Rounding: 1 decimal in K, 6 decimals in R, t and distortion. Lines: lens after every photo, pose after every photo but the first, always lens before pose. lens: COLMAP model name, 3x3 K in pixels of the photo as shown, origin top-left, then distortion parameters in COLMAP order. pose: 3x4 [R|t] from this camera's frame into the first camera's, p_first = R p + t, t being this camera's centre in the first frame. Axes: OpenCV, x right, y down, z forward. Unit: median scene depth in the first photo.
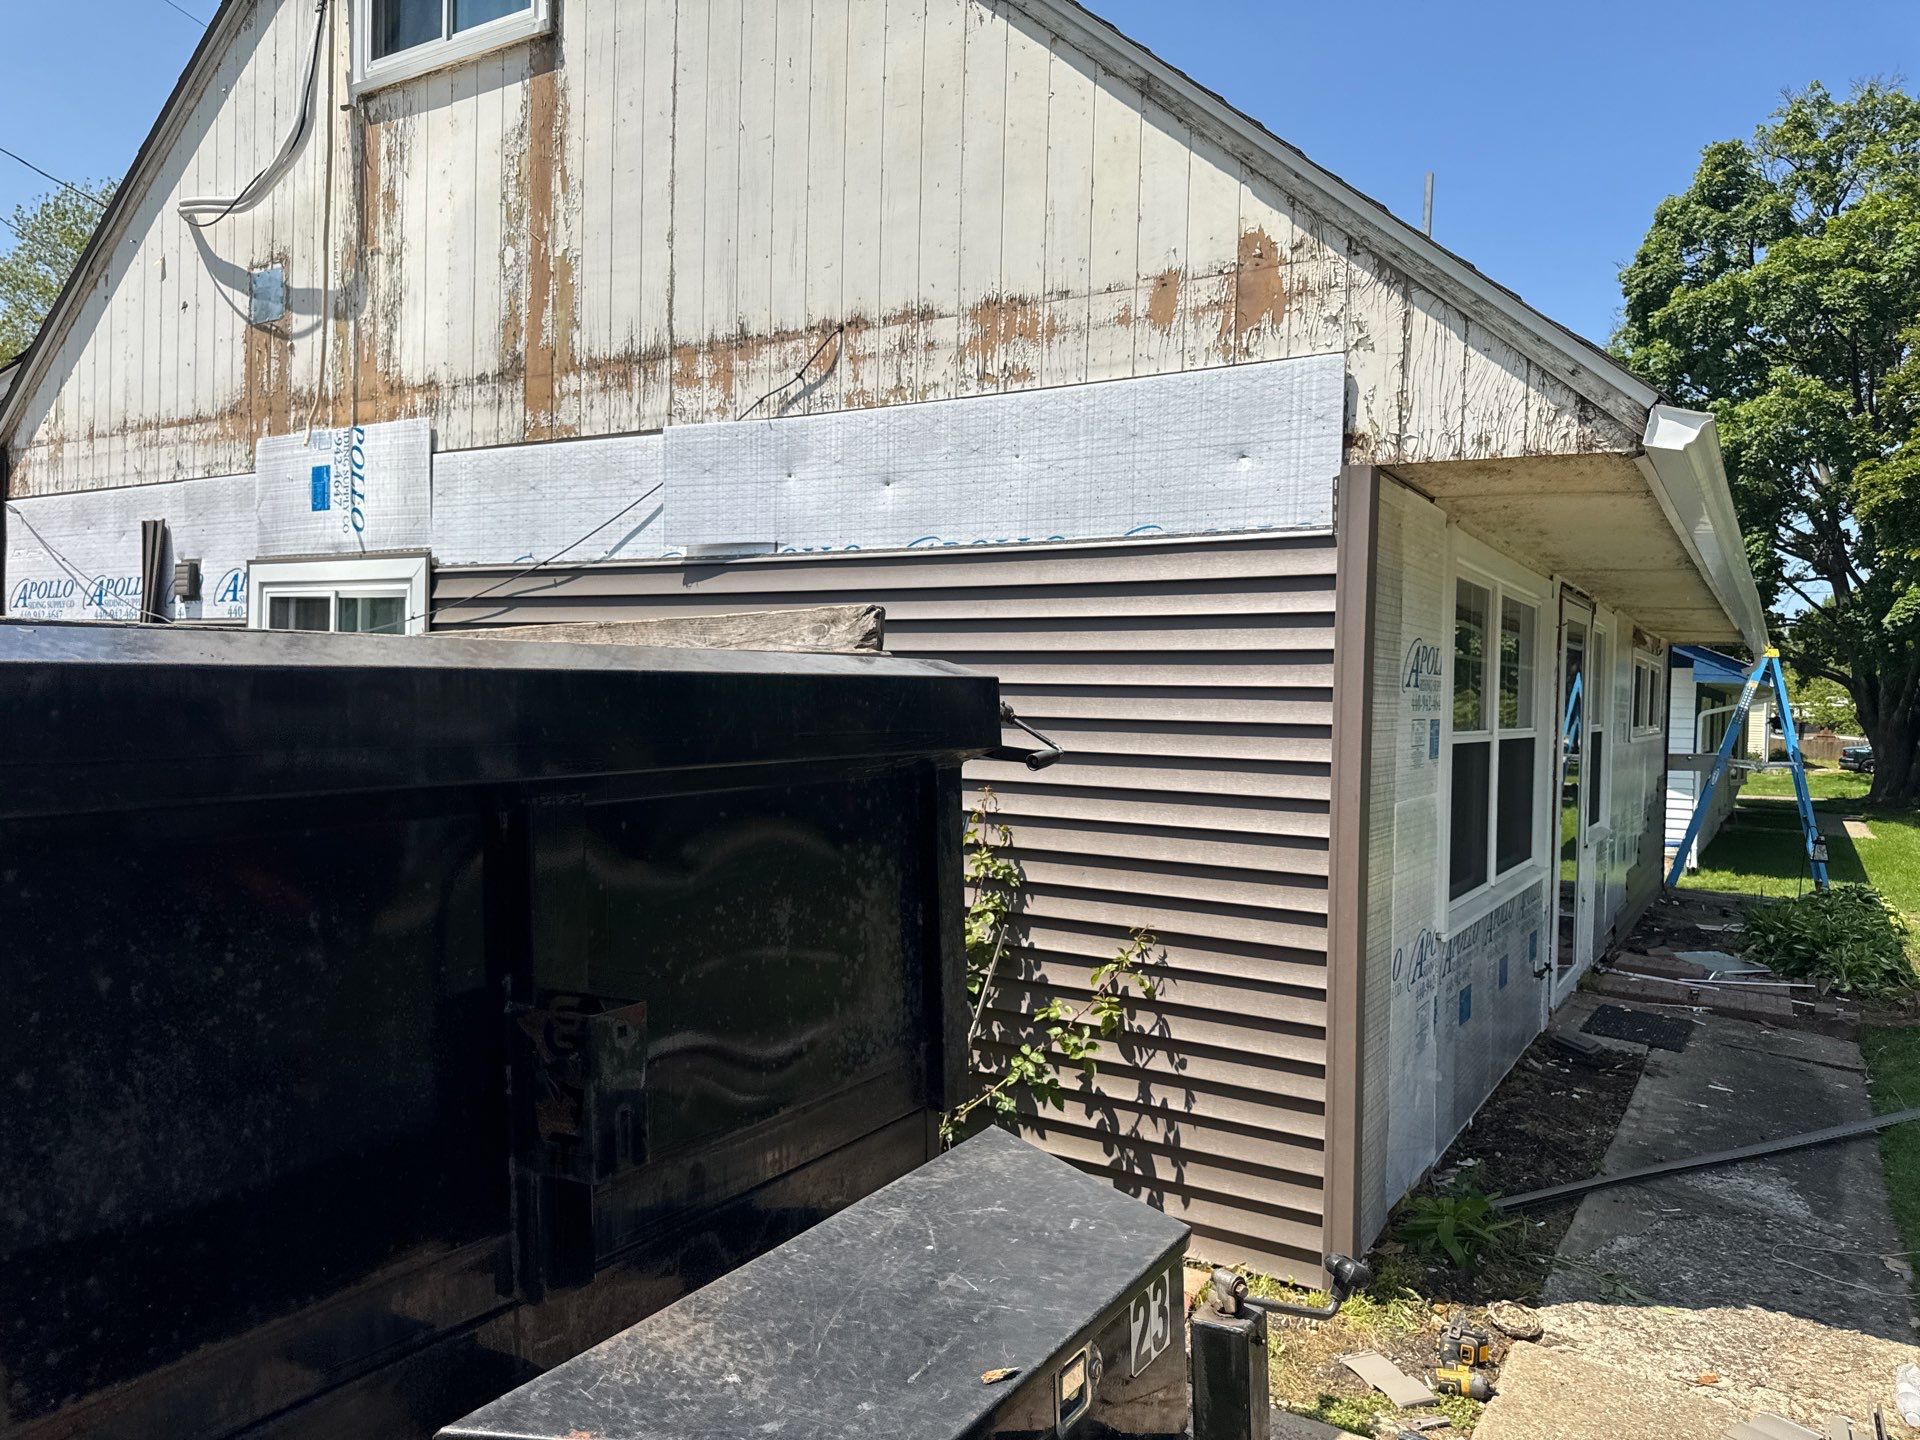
lens RADIAL K [[1359.3, 0, 950.3], [0, 1359.3, 722.5], [0, 0, 1]] dist [-0.006816, 0.000243]
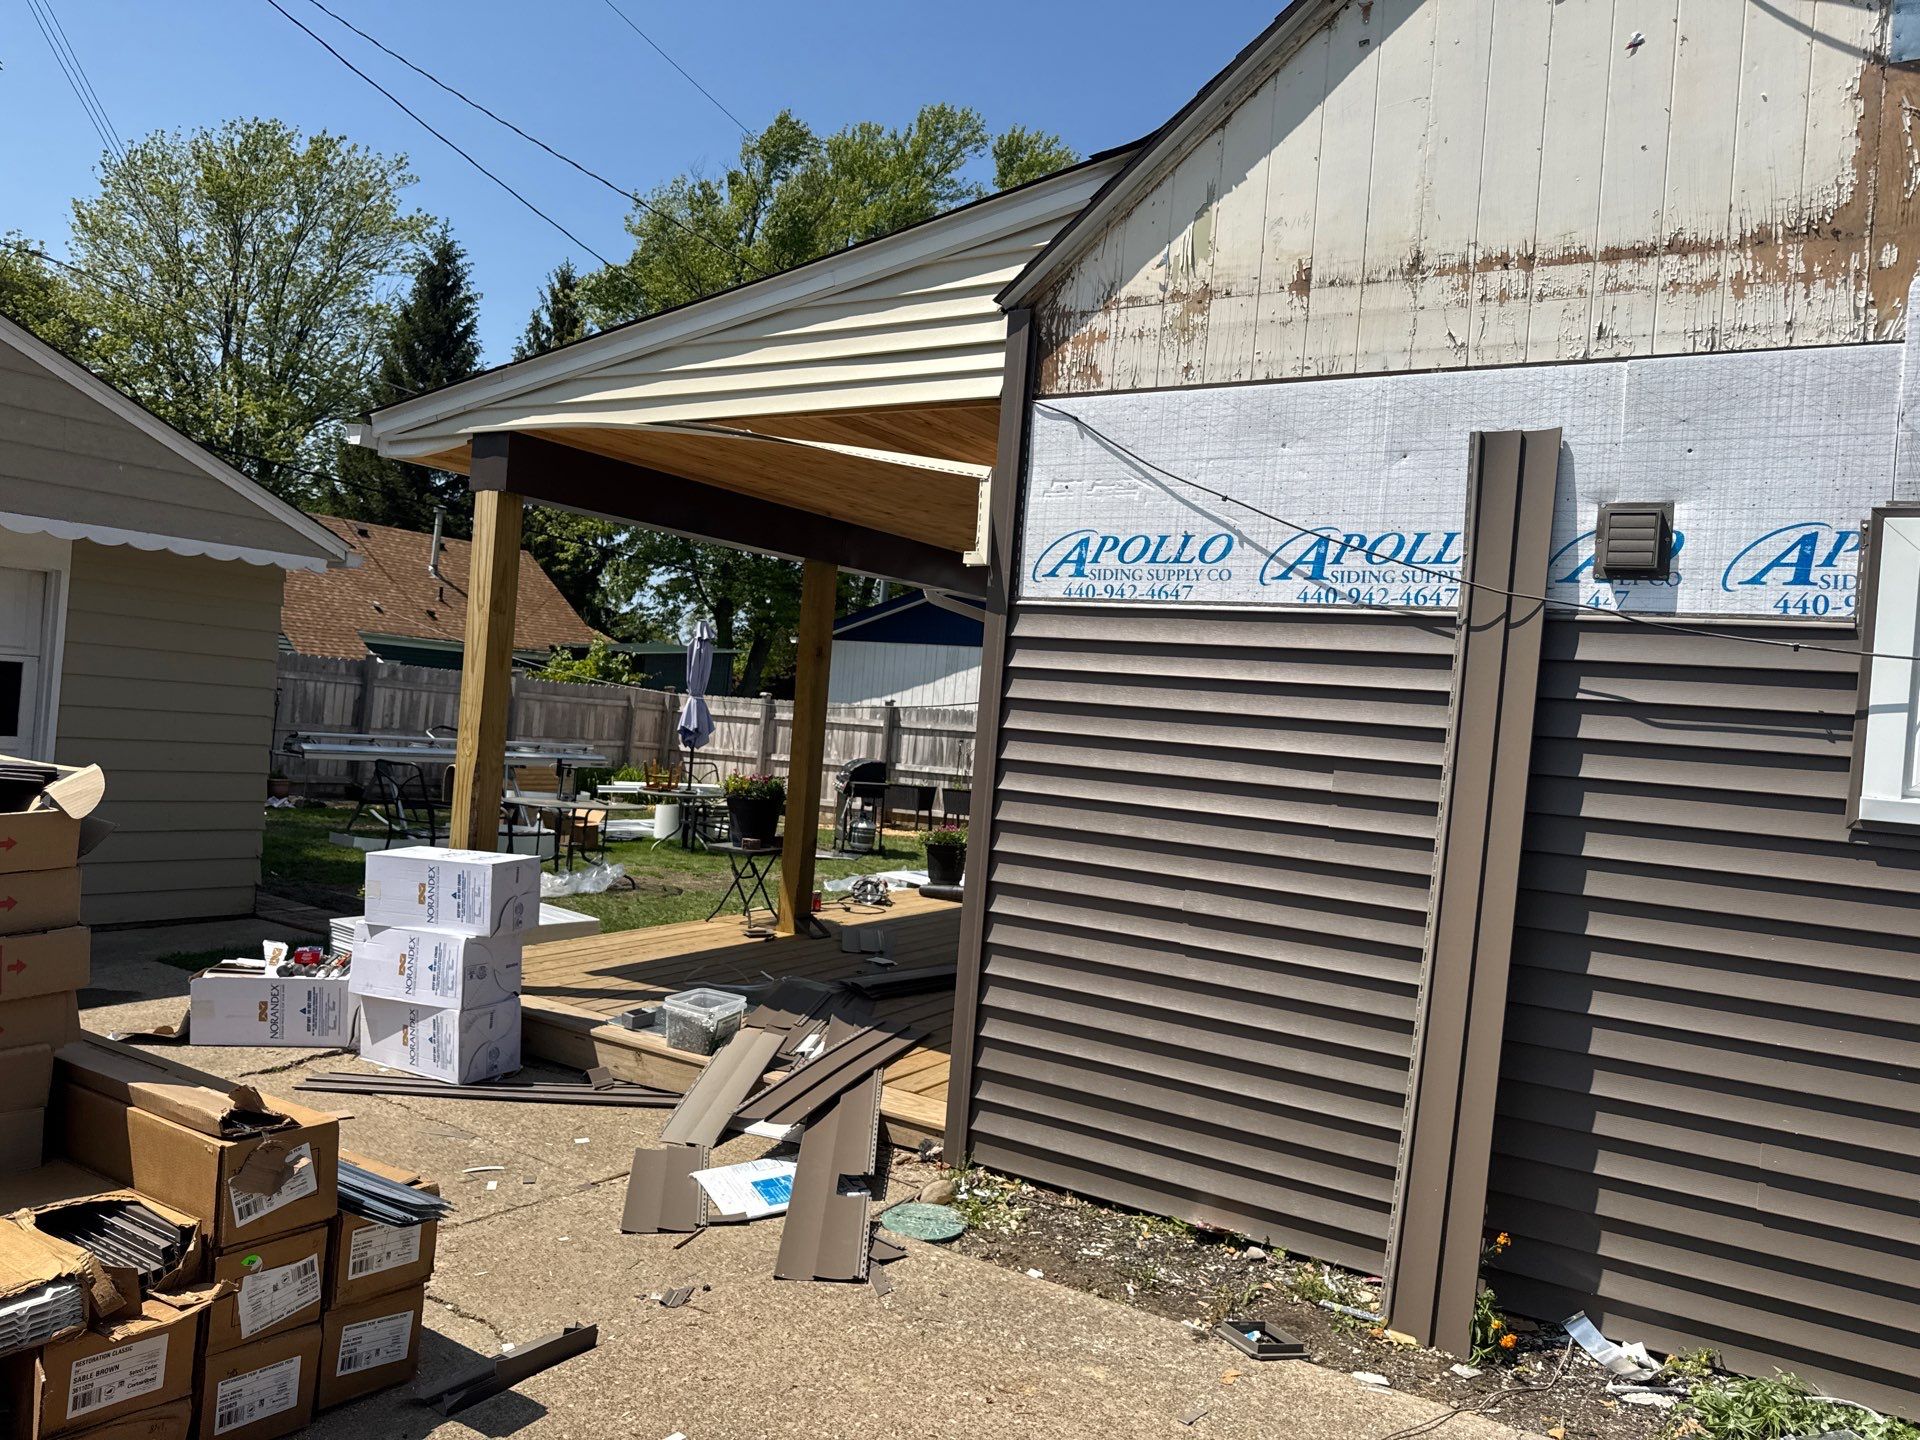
lens RADIAL K [[1359.3, 0, 969.8], [0, 1359.3, 712.9], [0, 0, 1]] dist [-0.006816, 0.000243]
pose [[0.999224, 0.038991, 0.005529, -0.775537], [-0.038961, 0.999226, -0.005432, -0.021203], [-0.005736, 0.005212, 0.999970, 0.426854]]
